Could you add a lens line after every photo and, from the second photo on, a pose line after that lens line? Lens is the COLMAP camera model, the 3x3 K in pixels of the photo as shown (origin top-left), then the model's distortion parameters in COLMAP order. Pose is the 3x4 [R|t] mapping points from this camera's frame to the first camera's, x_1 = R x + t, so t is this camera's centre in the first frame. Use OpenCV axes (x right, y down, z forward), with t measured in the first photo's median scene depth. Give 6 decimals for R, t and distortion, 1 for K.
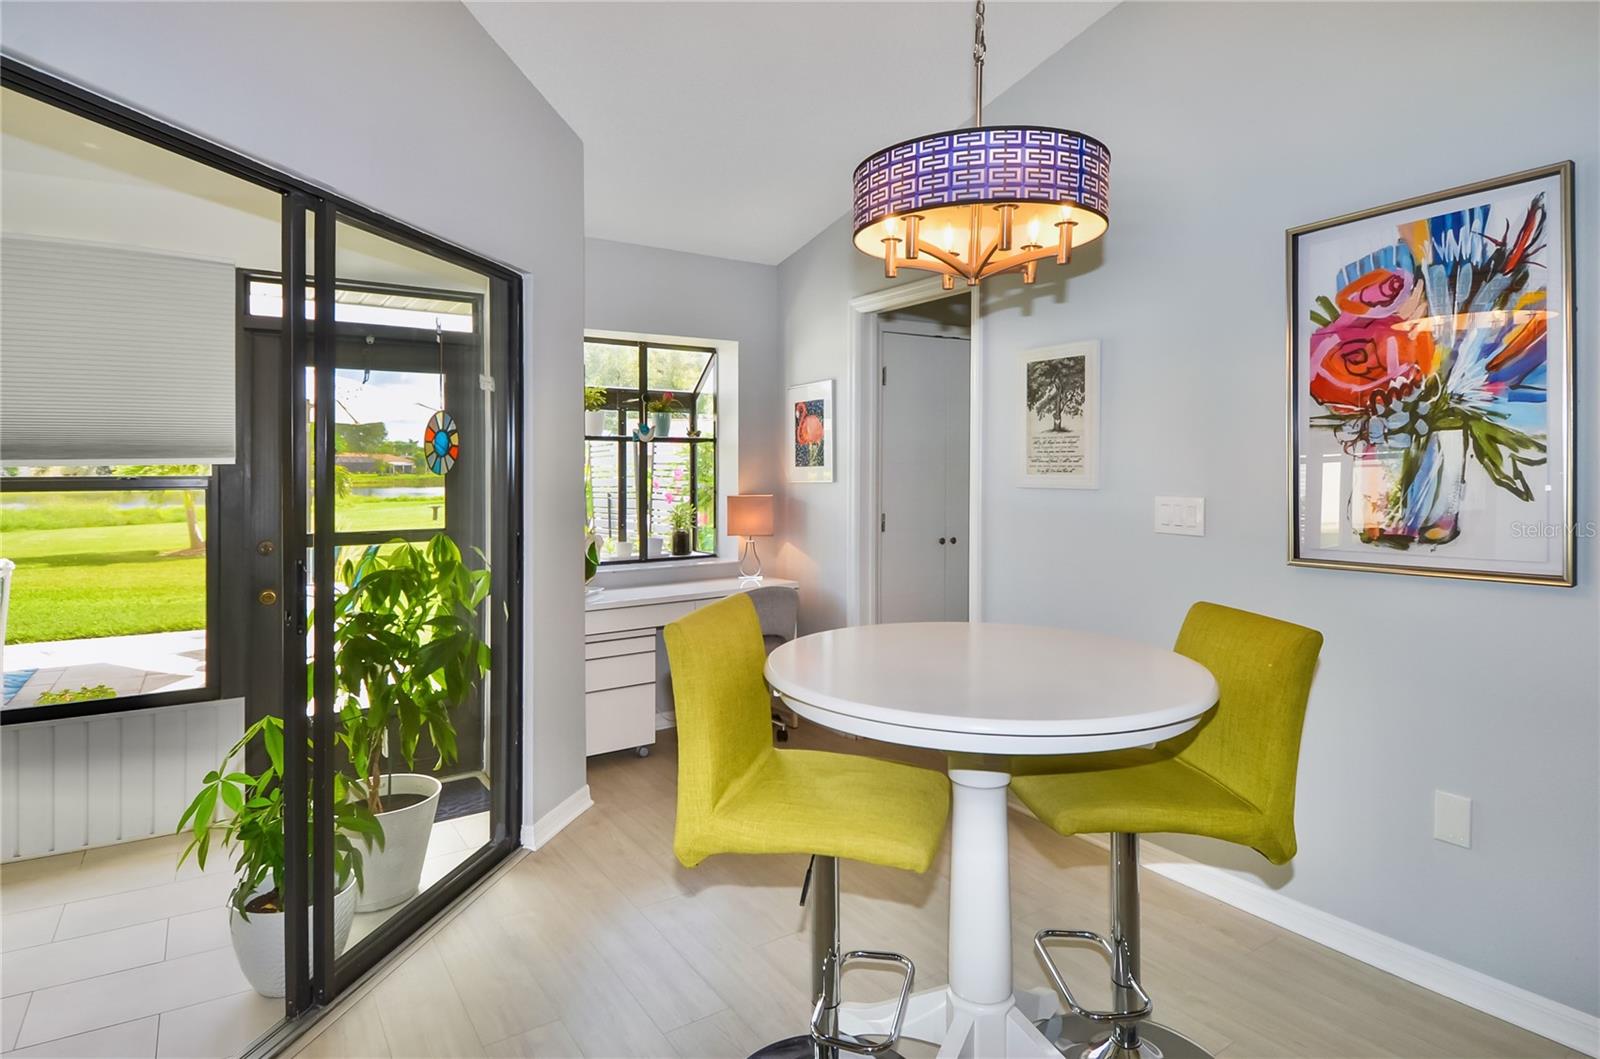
lens RADIAL K [[883.8, 0, 800.0], [0, 883.8, 529.5], [0, 0, 1]] dist [0.064184, -0.058243]
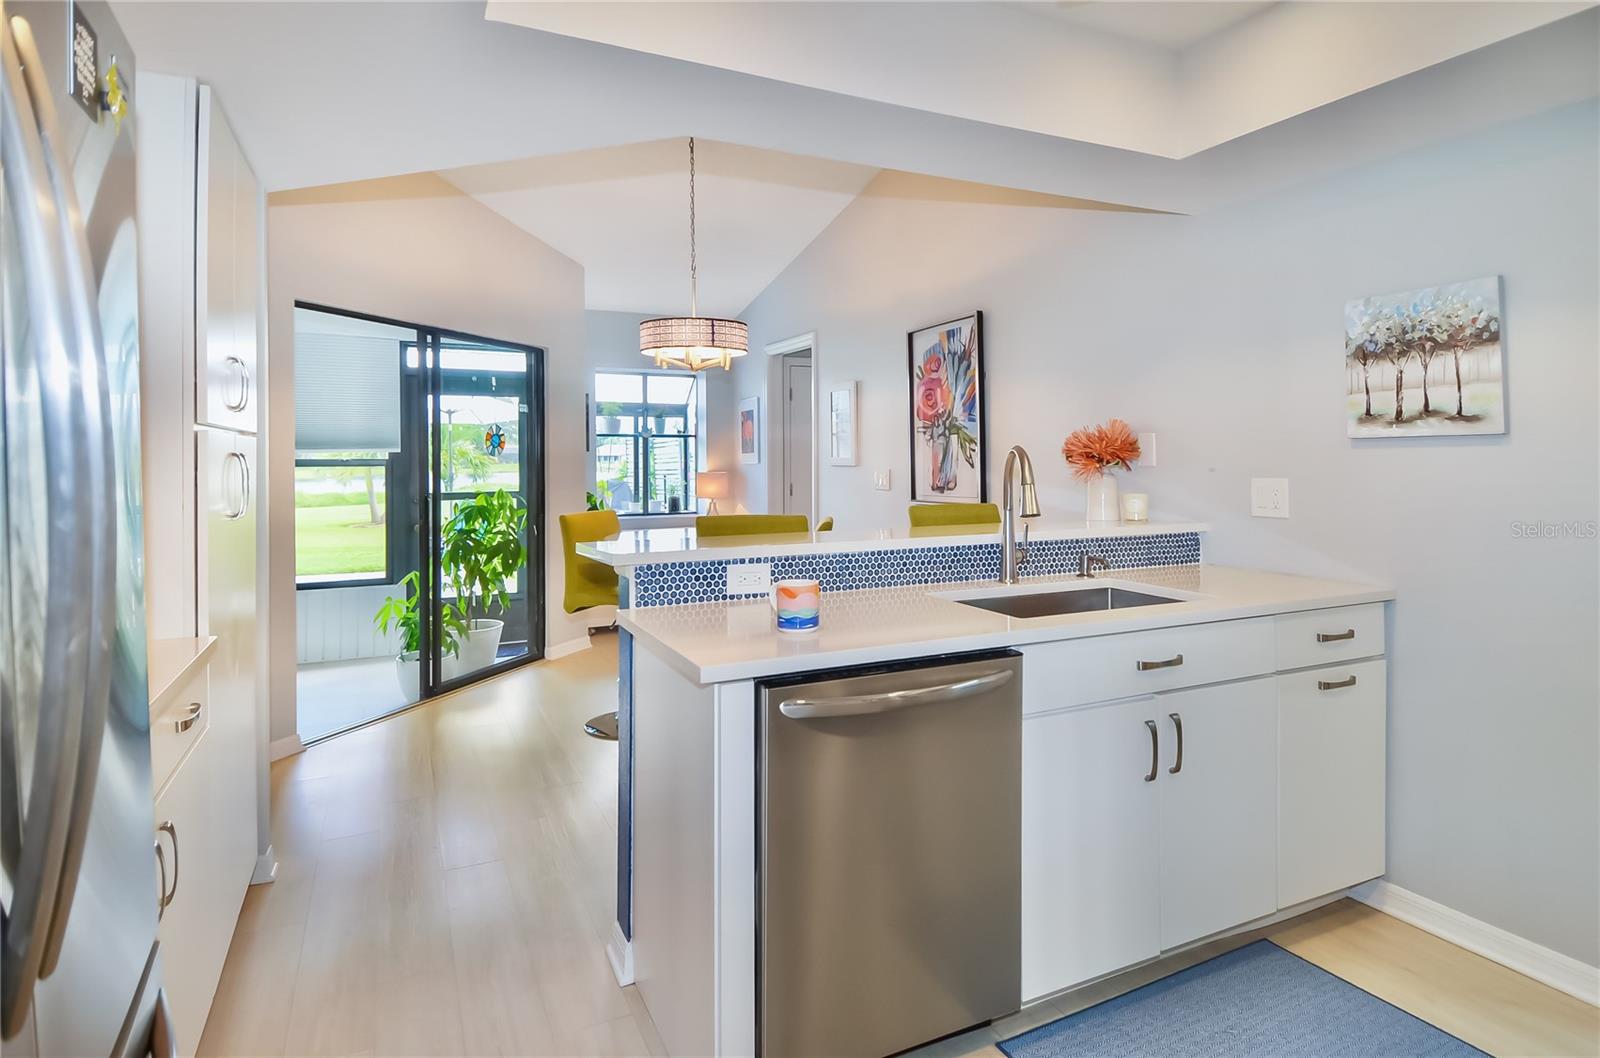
lens RADIAL K [[843.7, 0, 808.8], [0, 843.7, 531.5], [0, 0, 1]] dist [0.050671, -0.059118]
pose [[0.992951, 0.009322, -0.118159, 0.464765], [-0.006954, 0.999767, 0.020436, 0.055005], [0.118322, -0.019471, 0.992784, -0.719362]]
